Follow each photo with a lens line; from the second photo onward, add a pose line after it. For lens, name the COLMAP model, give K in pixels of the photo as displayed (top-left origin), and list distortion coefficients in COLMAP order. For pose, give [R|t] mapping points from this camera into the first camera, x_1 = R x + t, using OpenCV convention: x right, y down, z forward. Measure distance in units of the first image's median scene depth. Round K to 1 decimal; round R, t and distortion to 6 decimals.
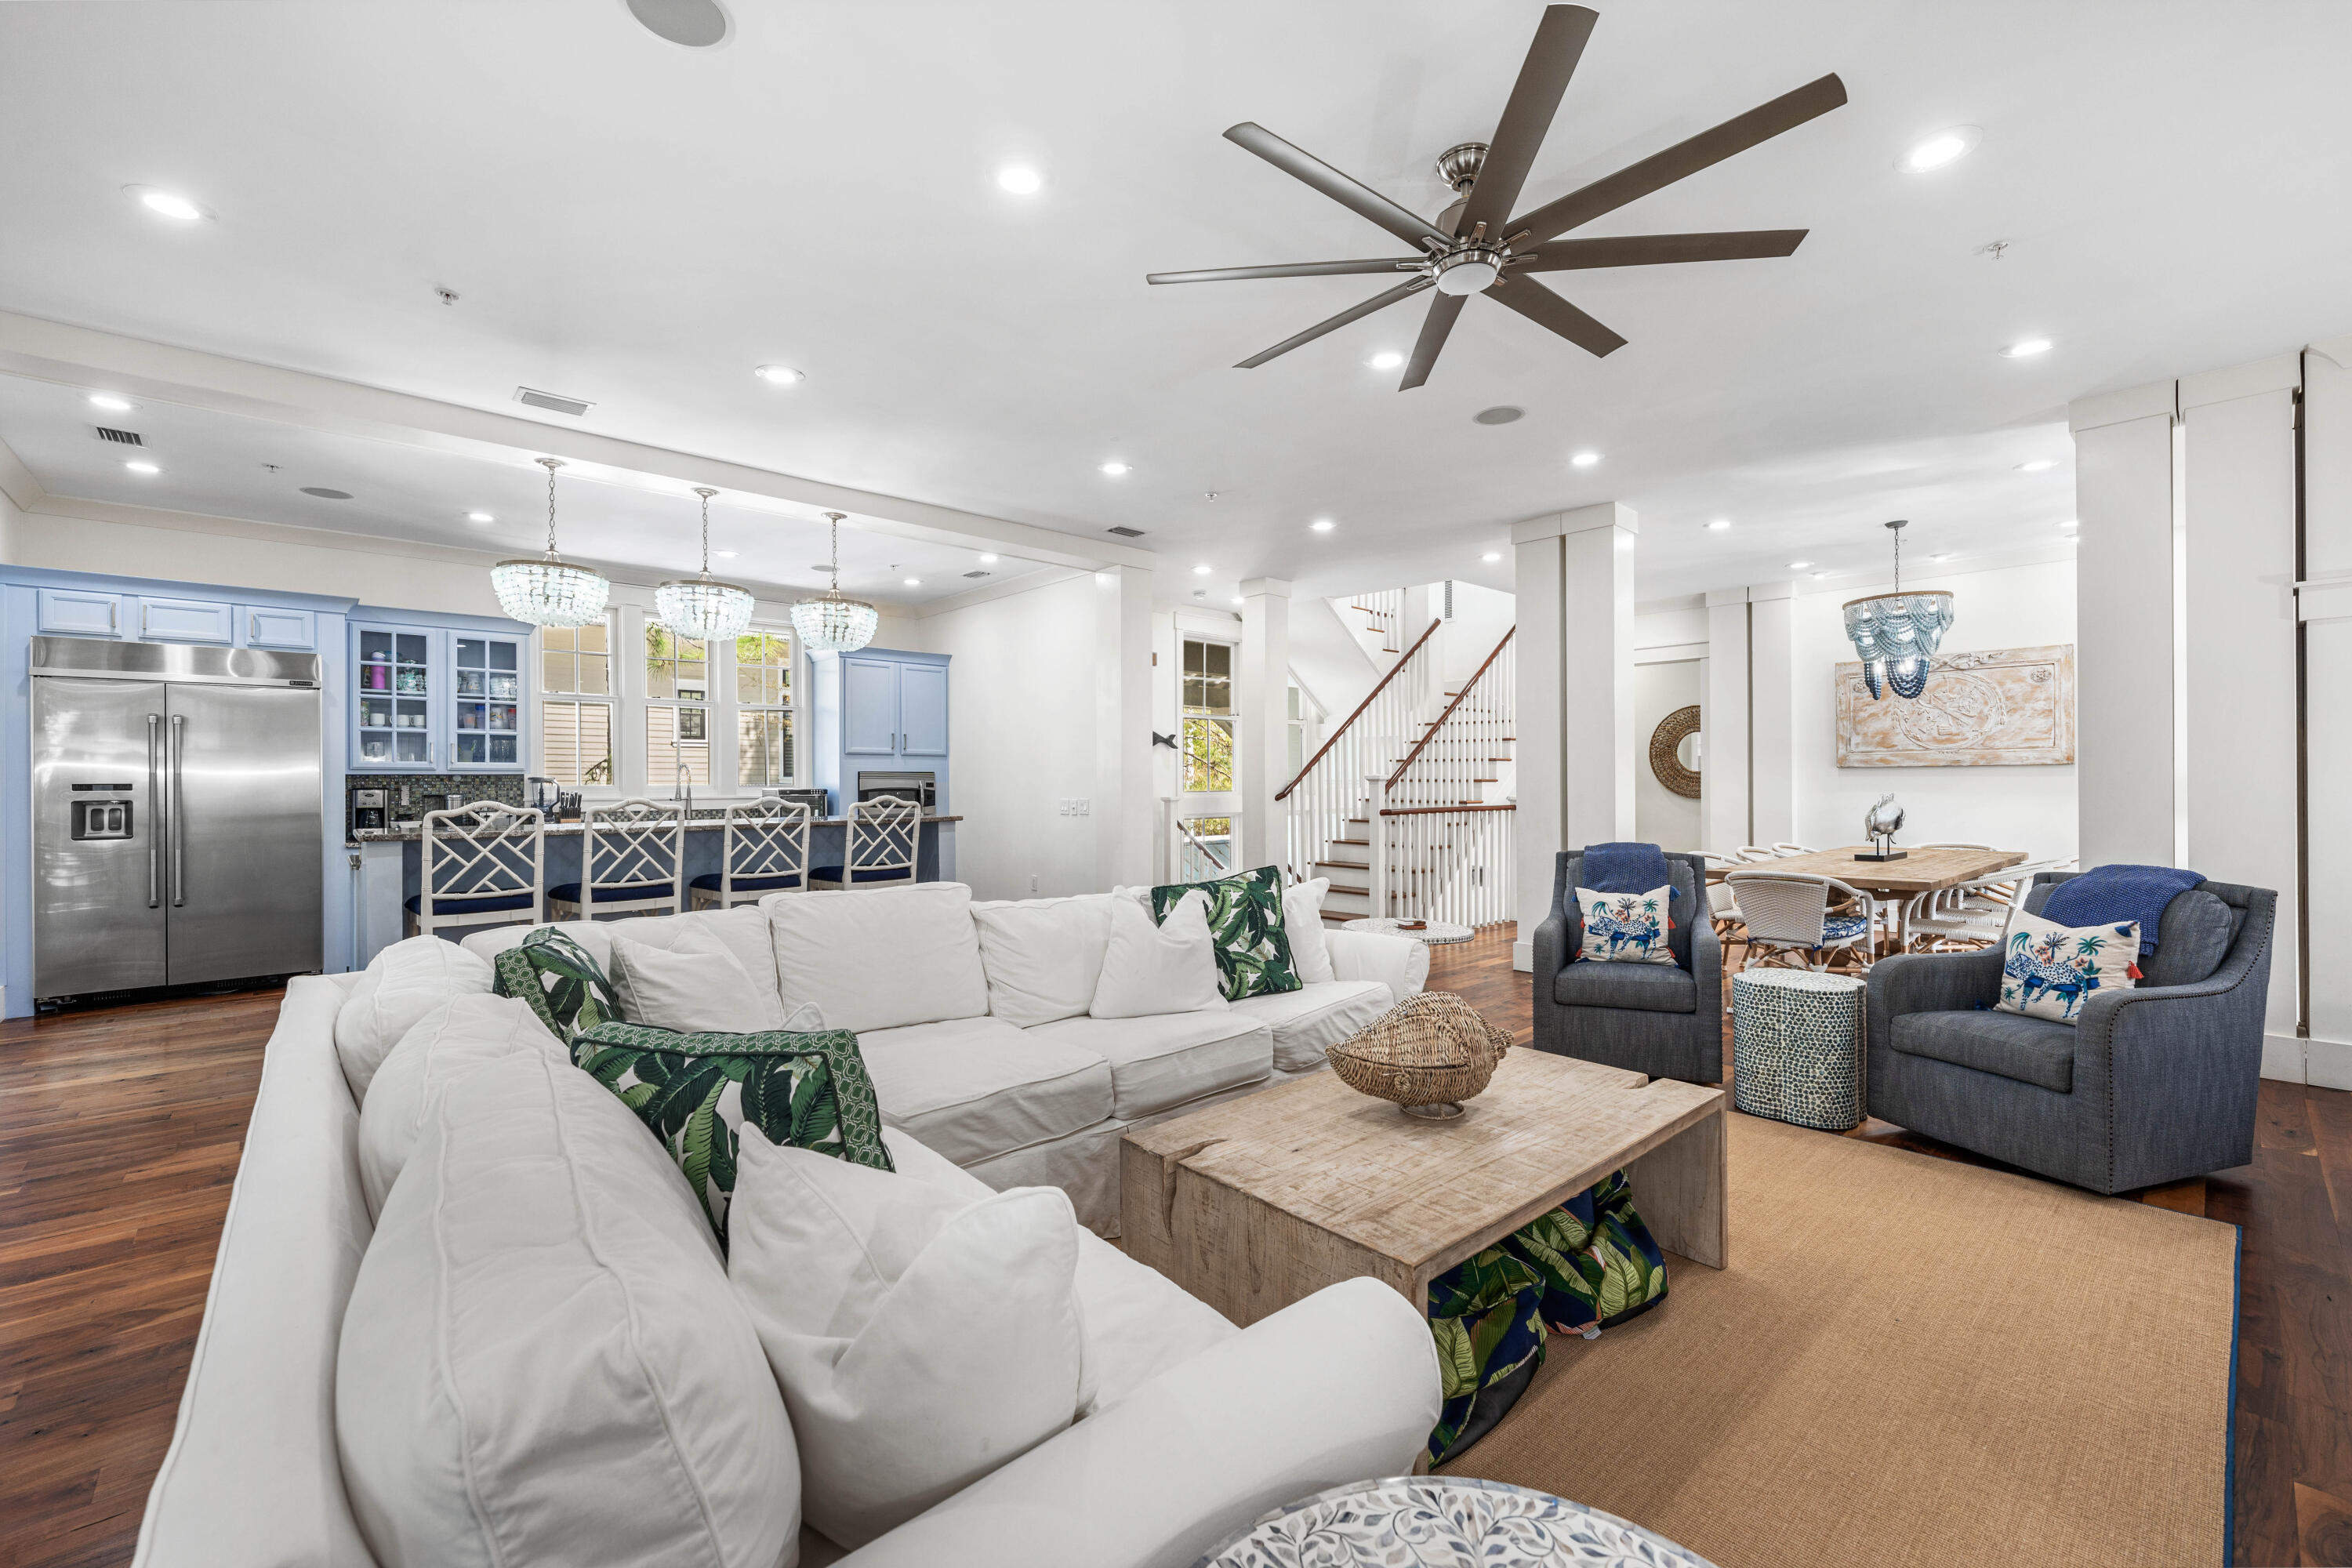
lens RADIAL K [[967.8, 0, 1166.0], [0, 967.8, 777.5], [0, 0, 1]] dist [0.002829, 0.000084]
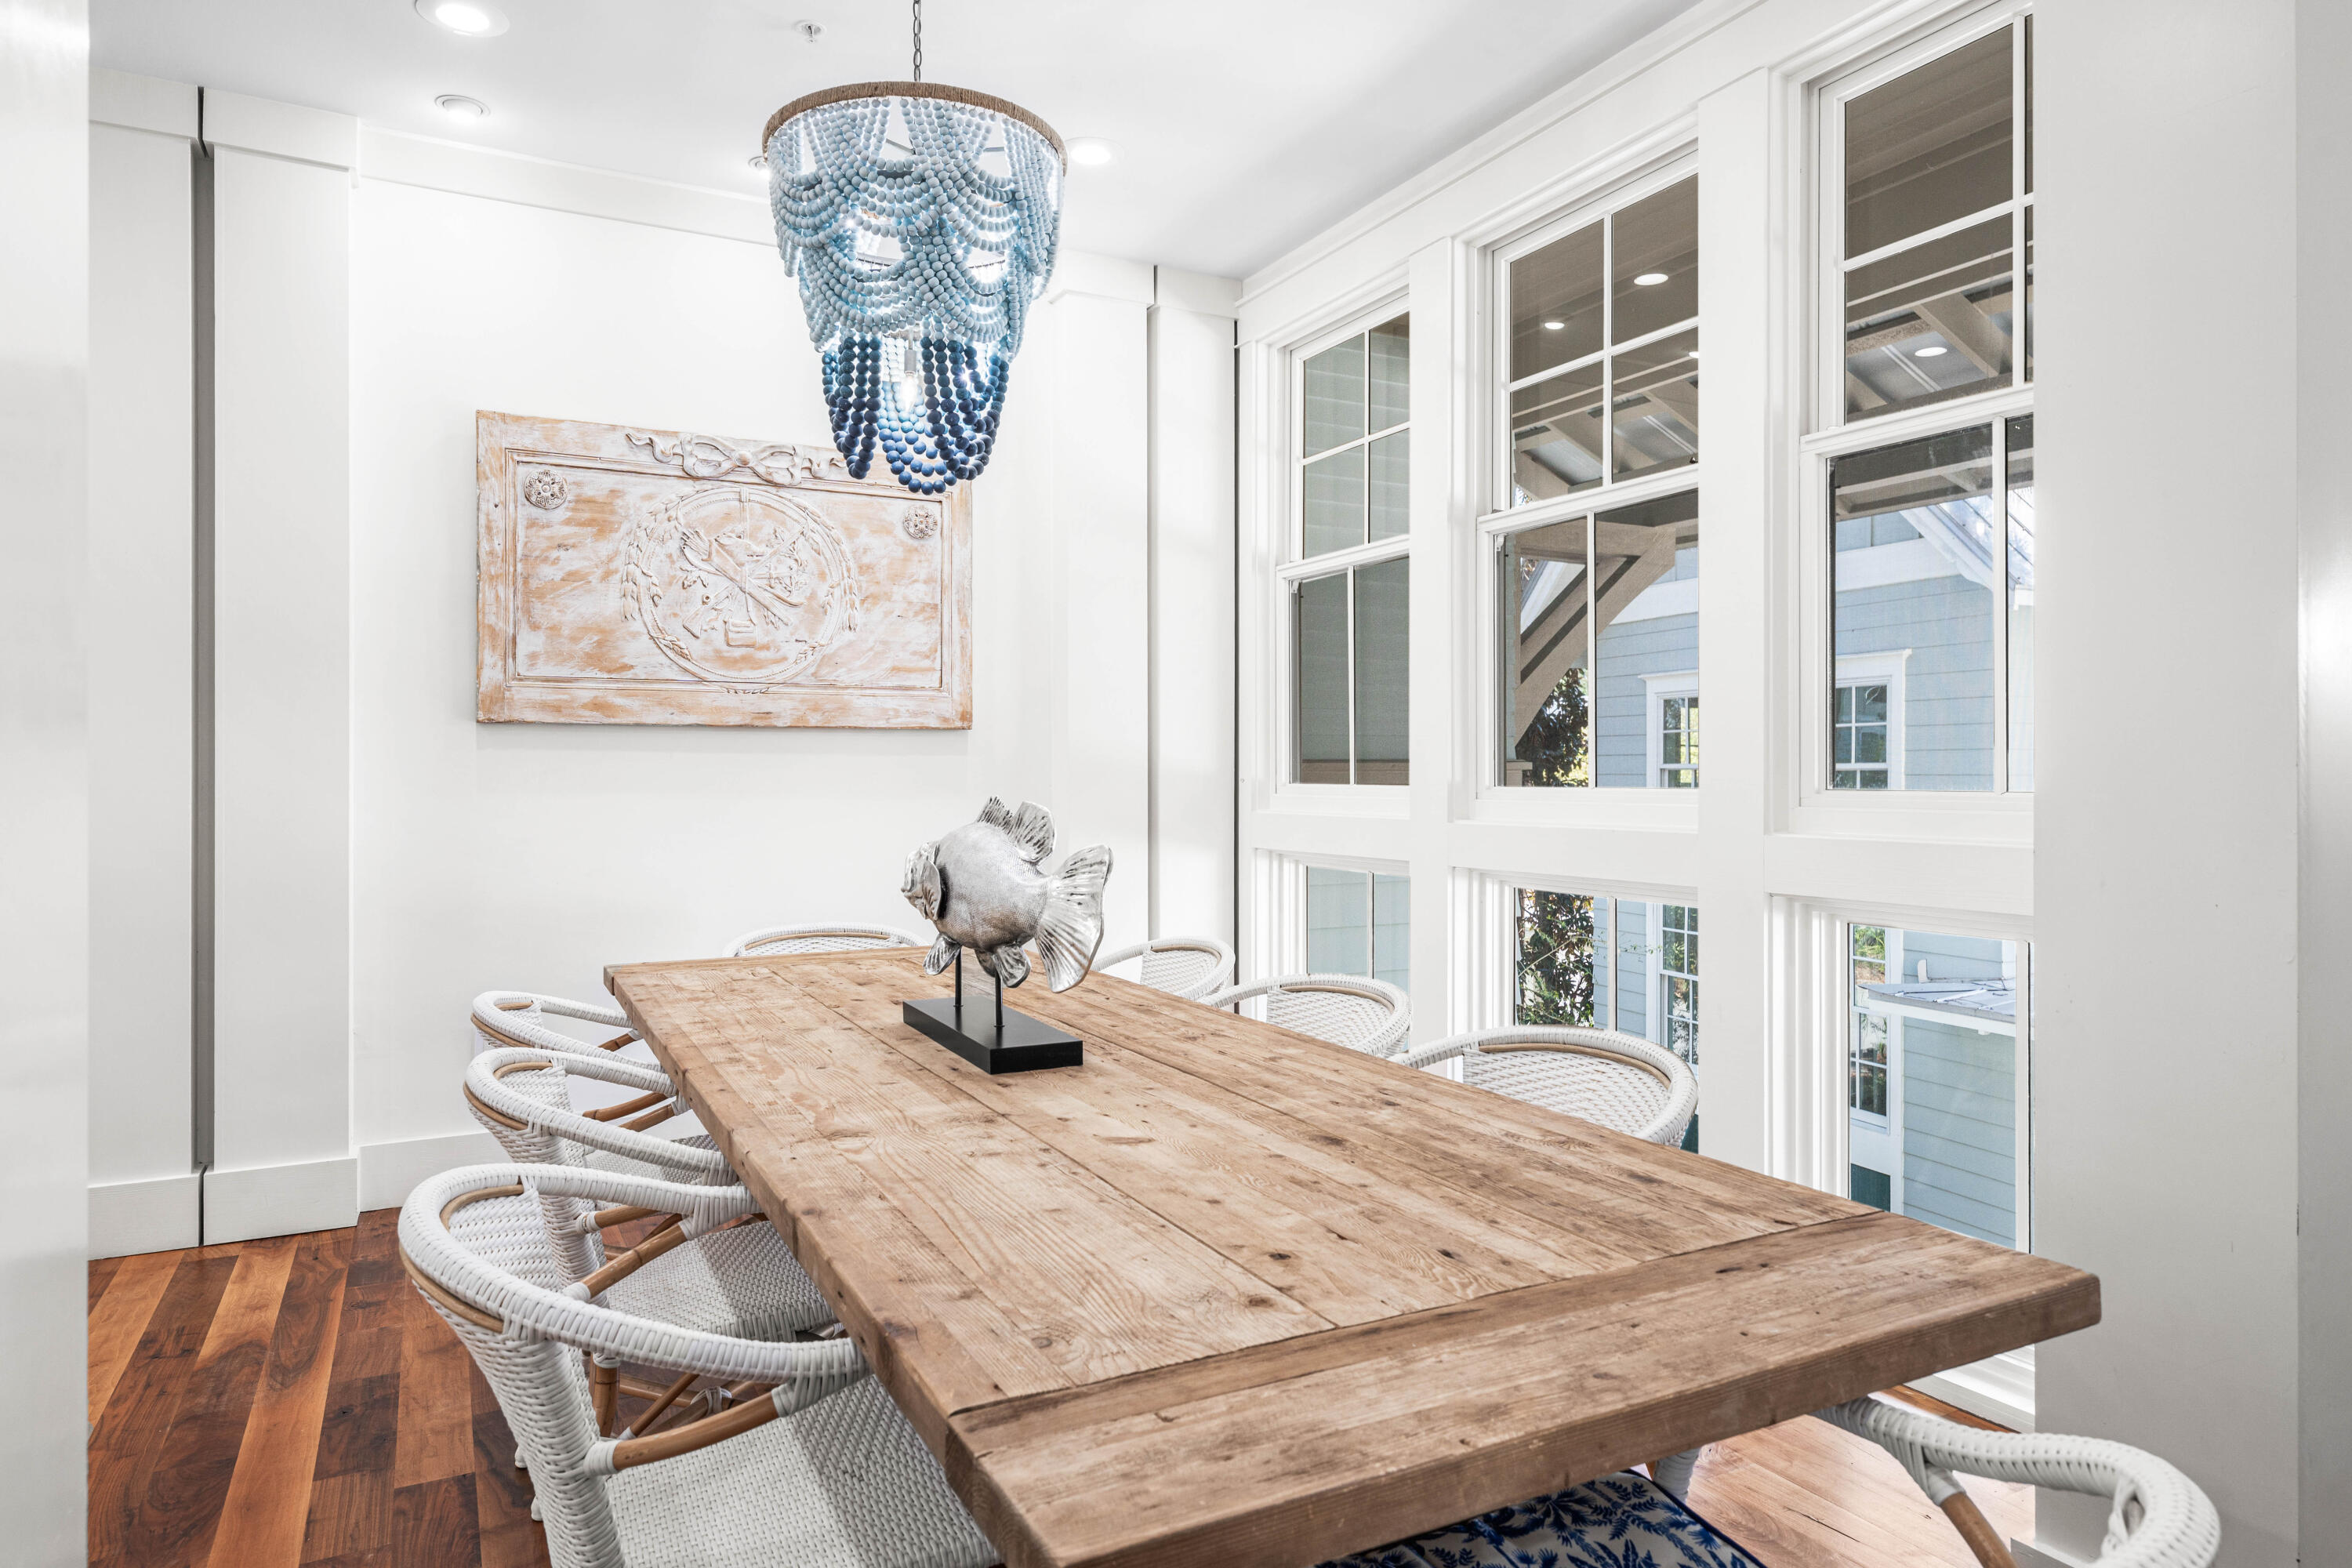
lens RADIAL K [[1371.5, 0, 1155.9], [0, 1371.5, 767.6], [0, 0, 1]] dist [0.006422, -0.003641]
pose [[0.240332, 0.009131, 0.970648, 0.357346], [-0.007156, 0.999945, -0.007635, 0.008865], [-0.970664, -0.005111, 0.240384, 0.813849]]
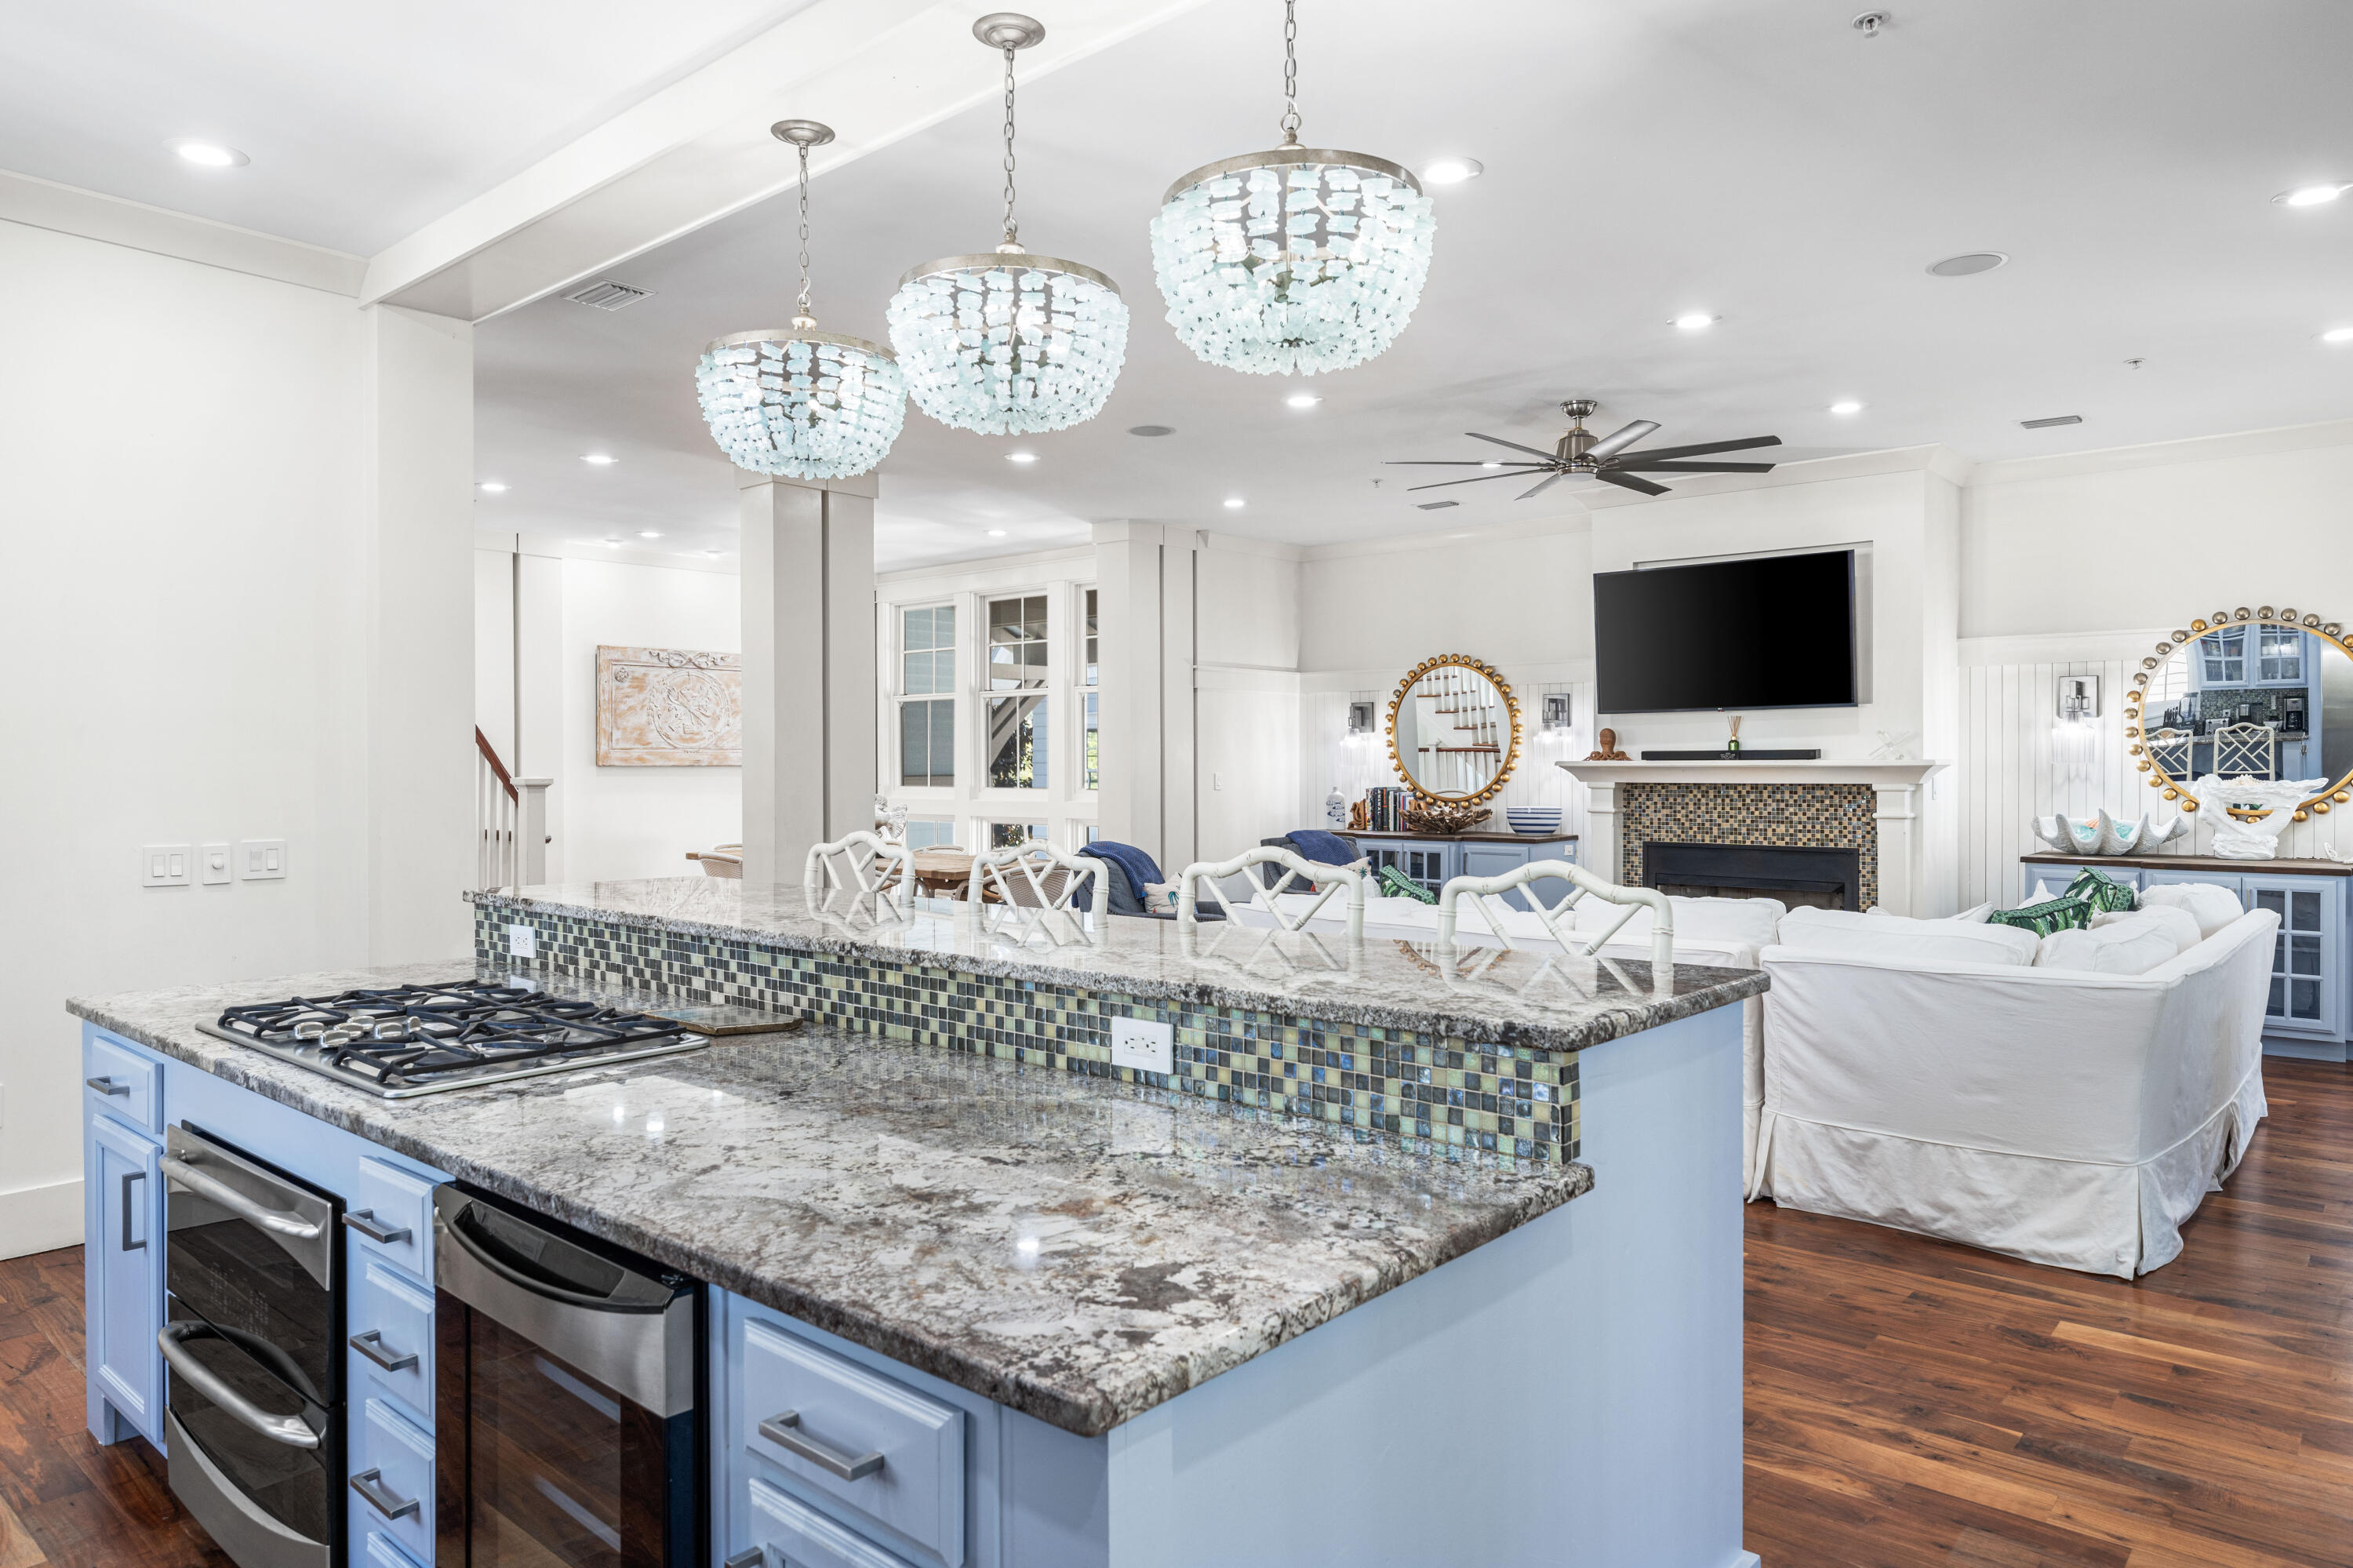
lens RADIAL K [[1476.9, 0, 1185.5], [0, 1476.9, 768.5], [0, 0, 1]] dist [0.004297, -0.000862]
pose [[-0.136562, 0.002206, 0.990629, -0.840318], [-0.001652, 0.999996, -0.002455, -0.007231], [-0.990630, -0.001972, -0.136557, 0.818286]]
